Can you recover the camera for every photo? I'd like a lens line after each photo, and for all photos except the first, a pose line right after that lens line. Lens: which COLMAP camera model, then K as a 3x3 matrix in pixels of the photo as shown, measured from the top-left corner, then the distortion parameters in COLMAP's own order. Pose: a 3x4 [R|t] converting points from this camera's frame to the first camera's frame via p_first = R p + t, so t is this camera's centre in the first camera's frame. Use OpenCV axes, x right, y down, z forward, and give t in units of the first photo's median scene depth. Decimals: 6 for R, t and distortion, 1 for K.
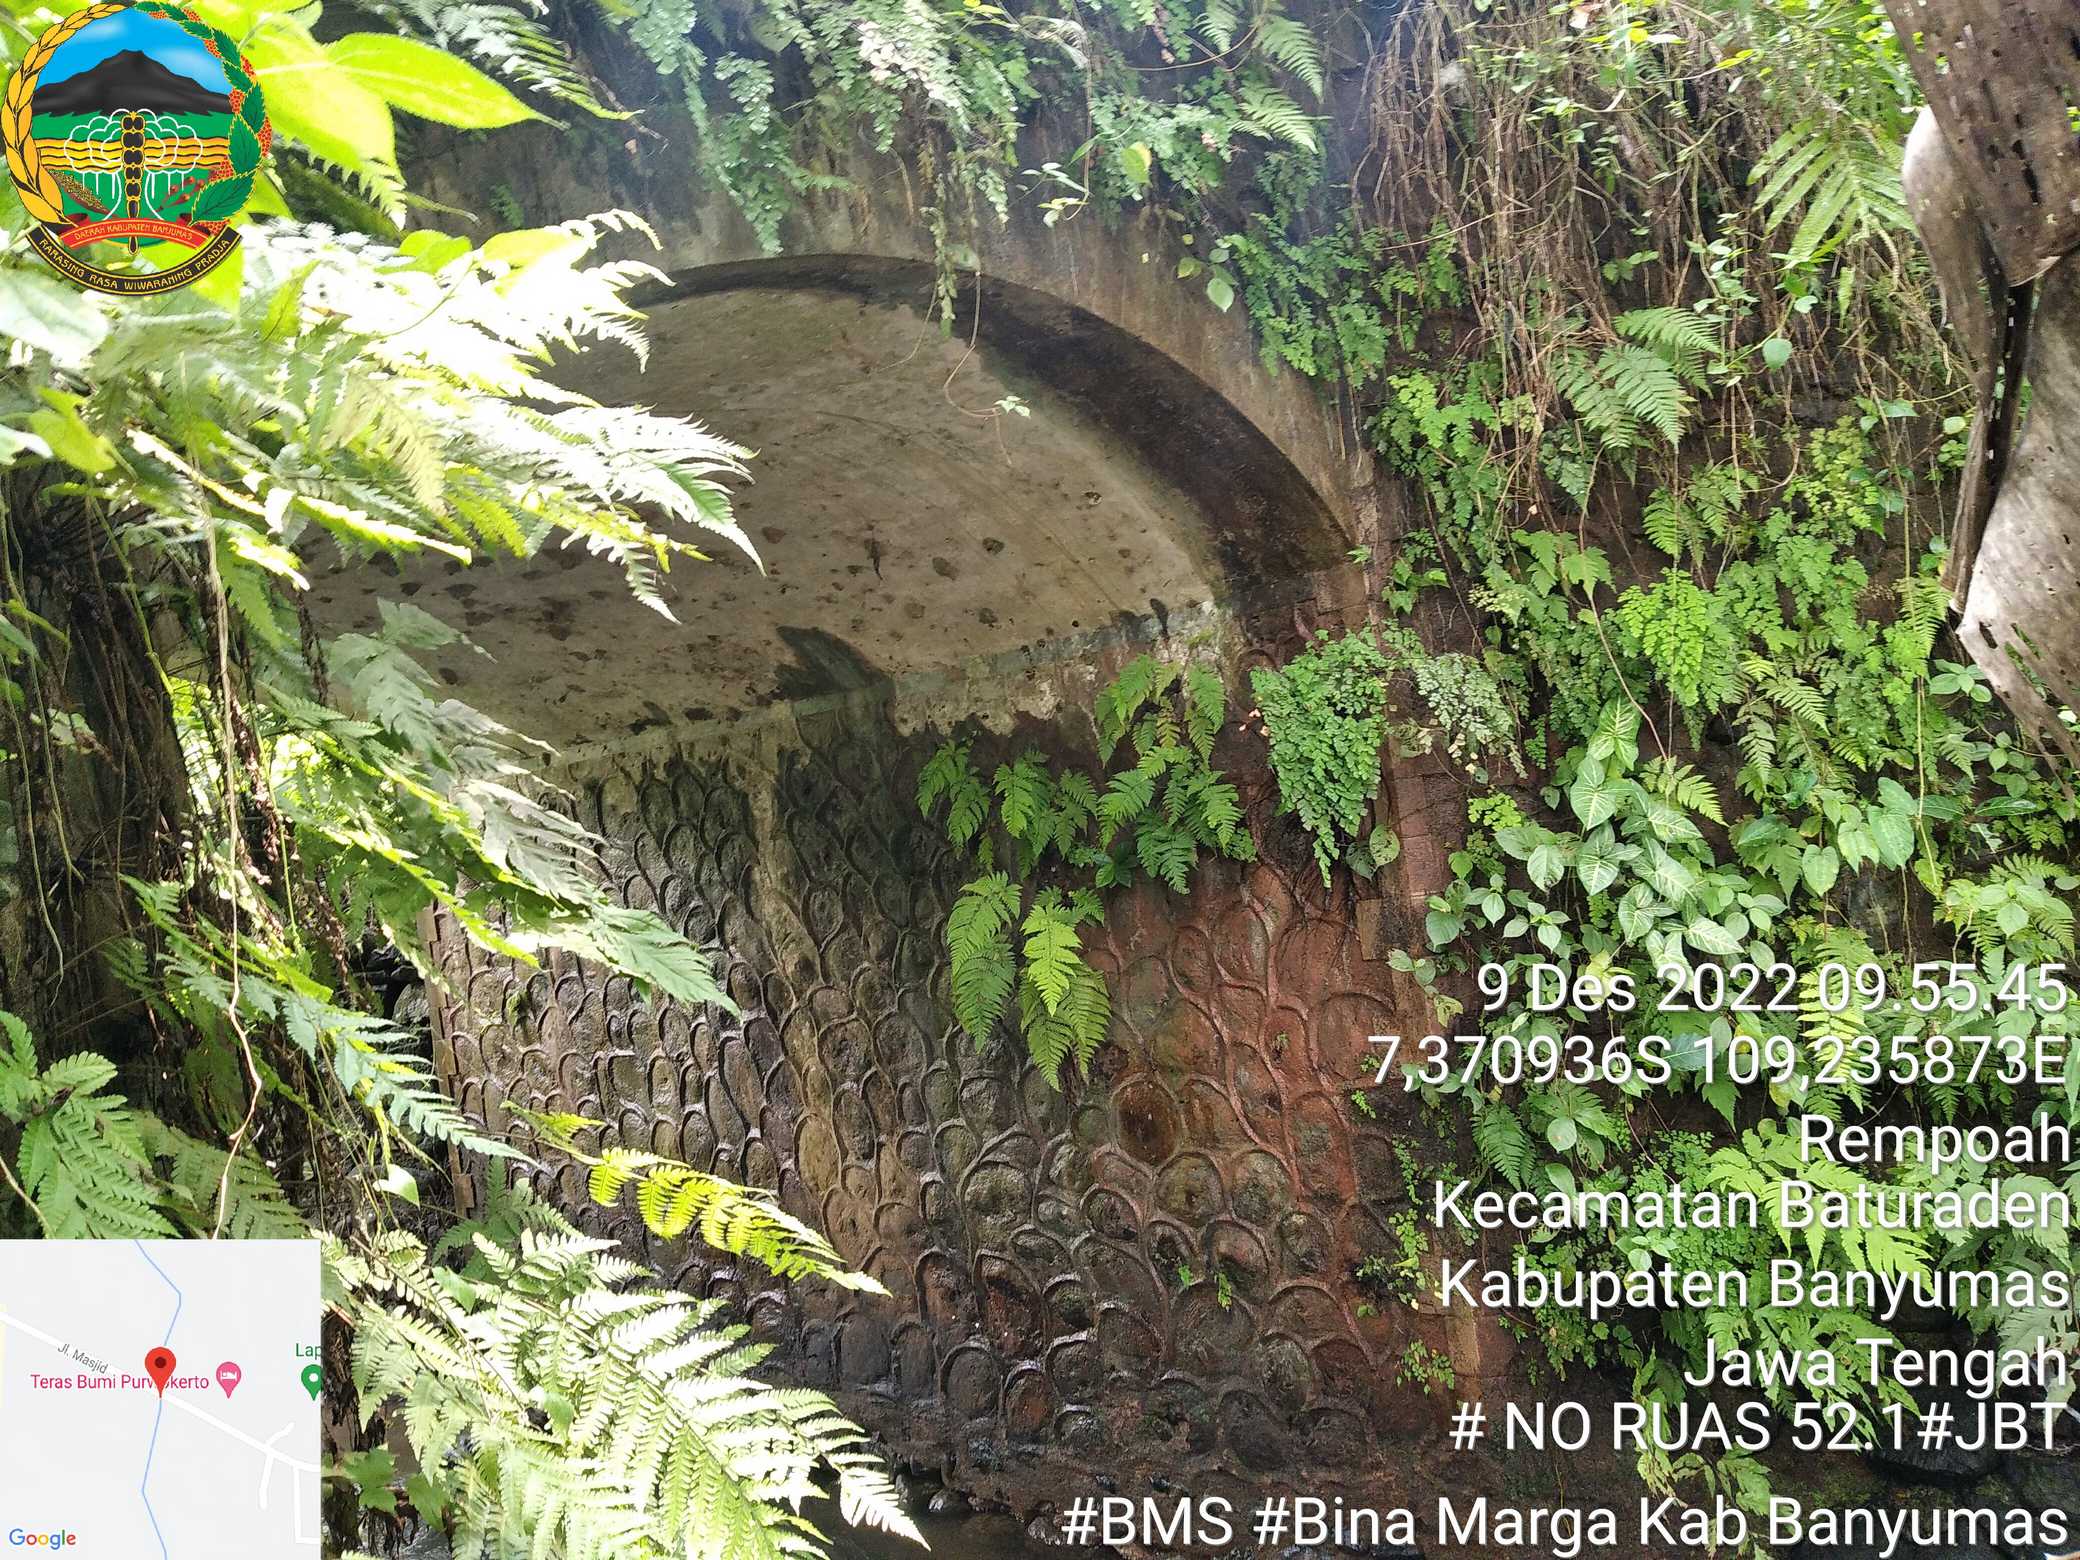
lens RADIAL K [[1425.4, 0, 1040.0], [0, 1425.4, 780.0], [0, 0, 1]] dist [0.000146, 0.003209]
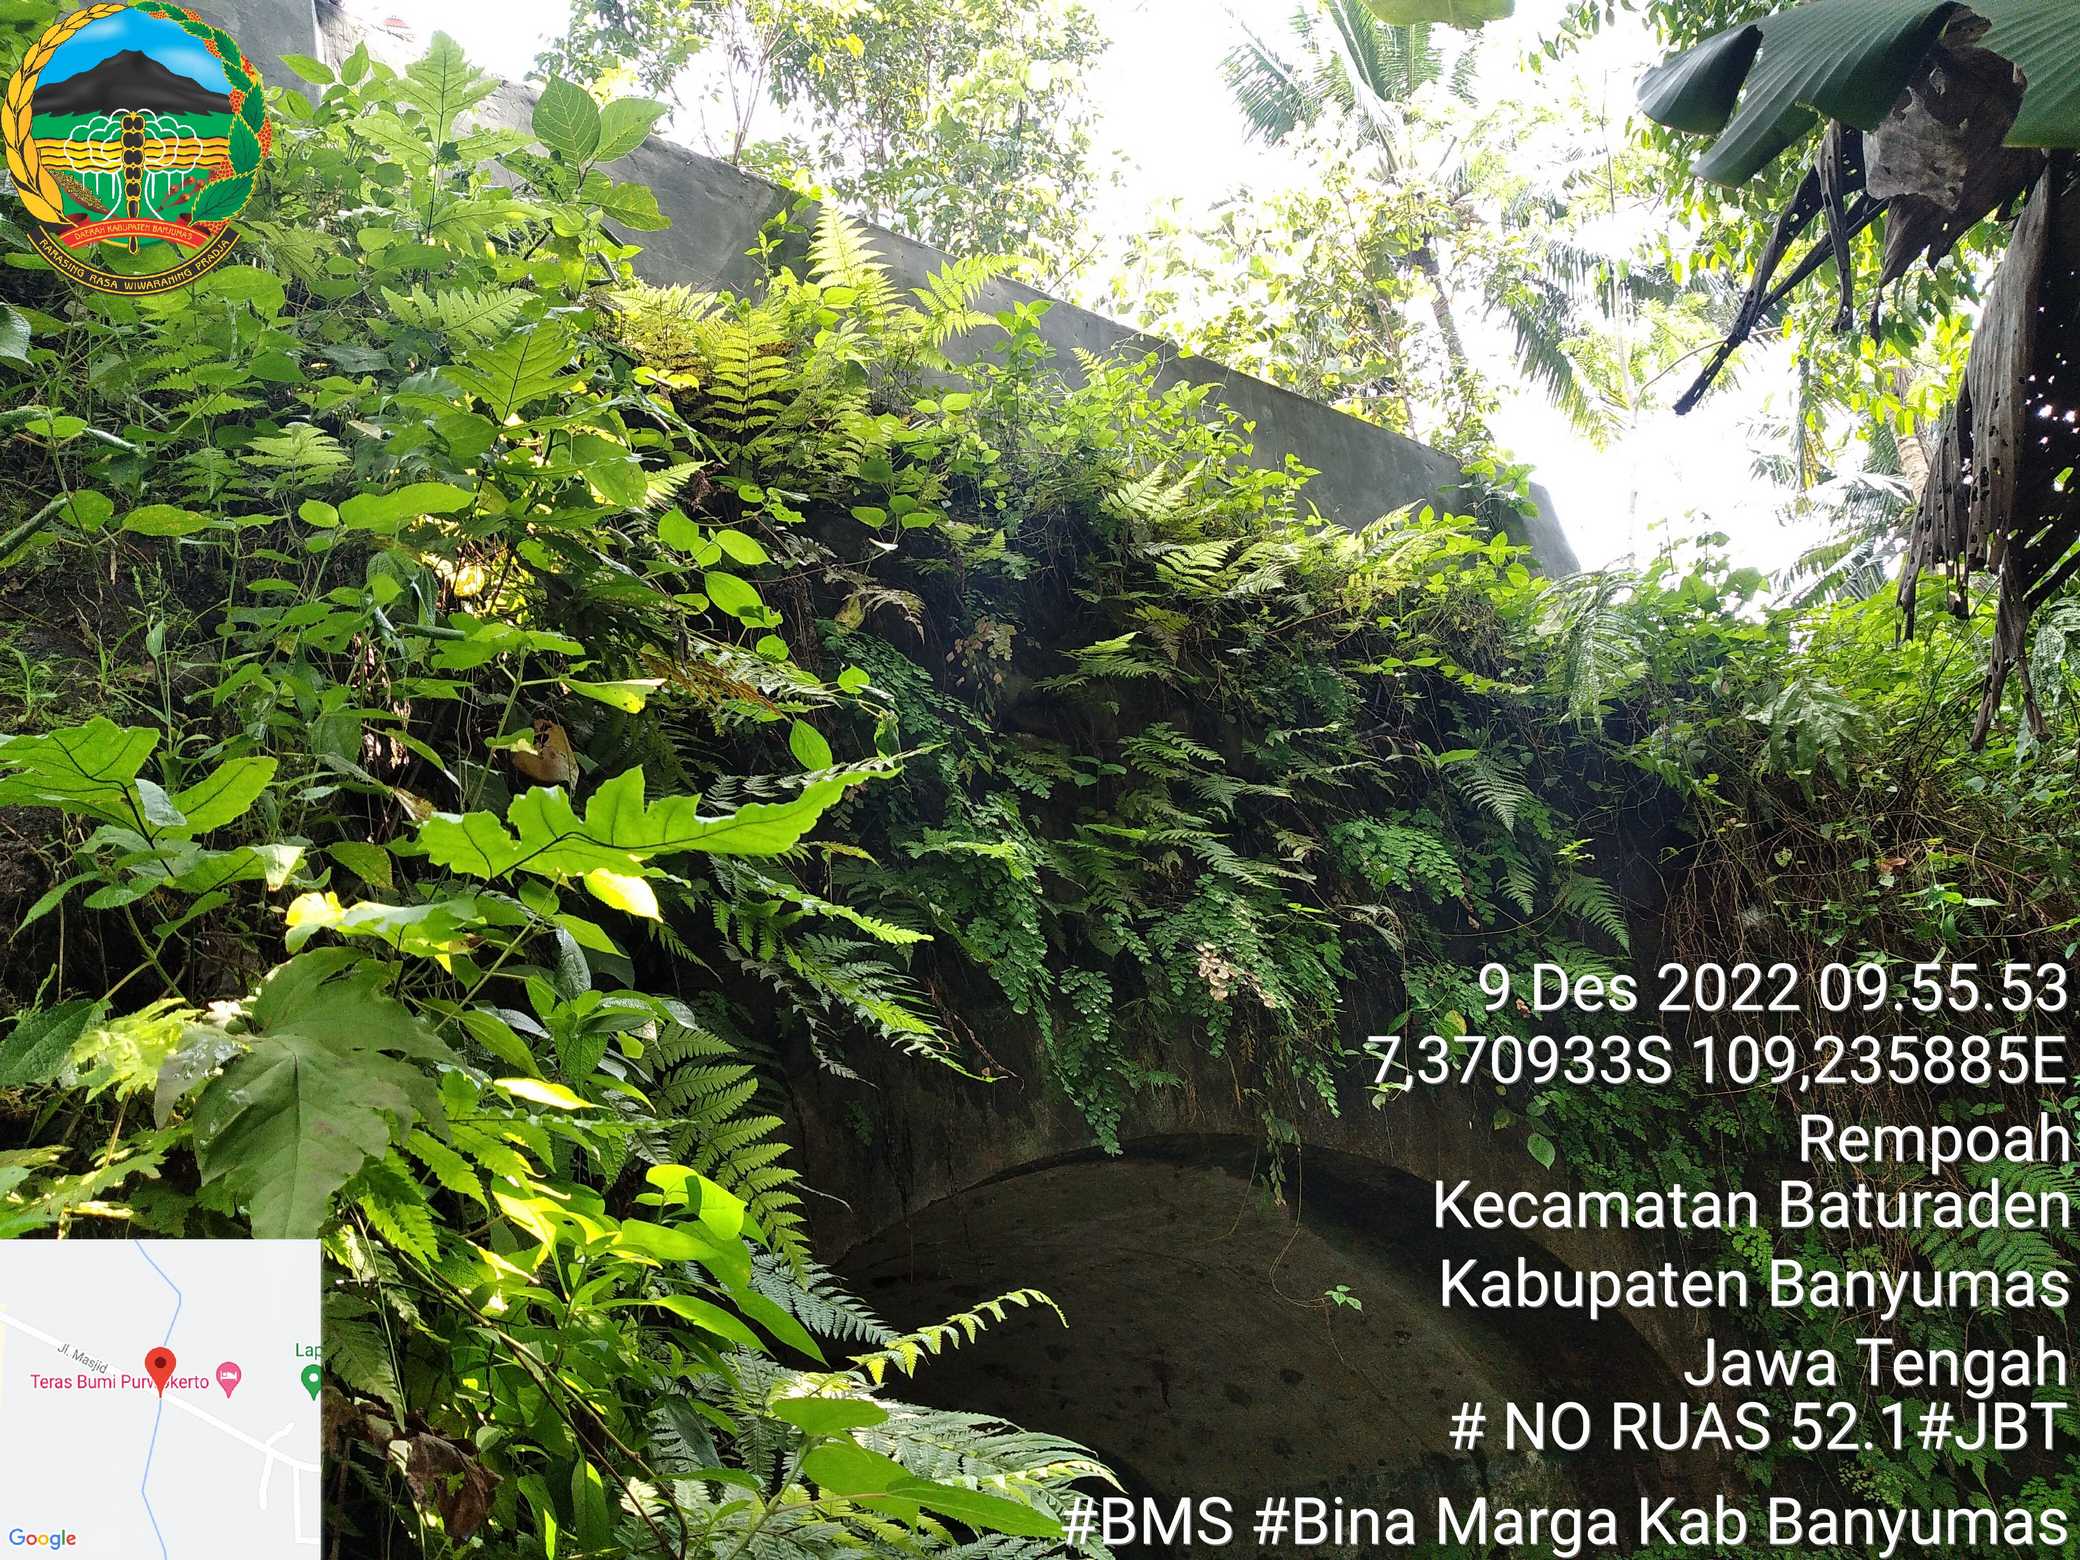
lens RADIAL K [[1425.4, 0, 1040.0], [0, 1425.4, 780.0], [0, 0, 1]] dist [0.000146, 0.003209]
pose [[0.995057, 0.001990, -0.099289, -0.117897], [-0.033290, 0.948639, -0.314606, -0.264758], [0.093563, 0.316356, 0.944015, -0.029928]]
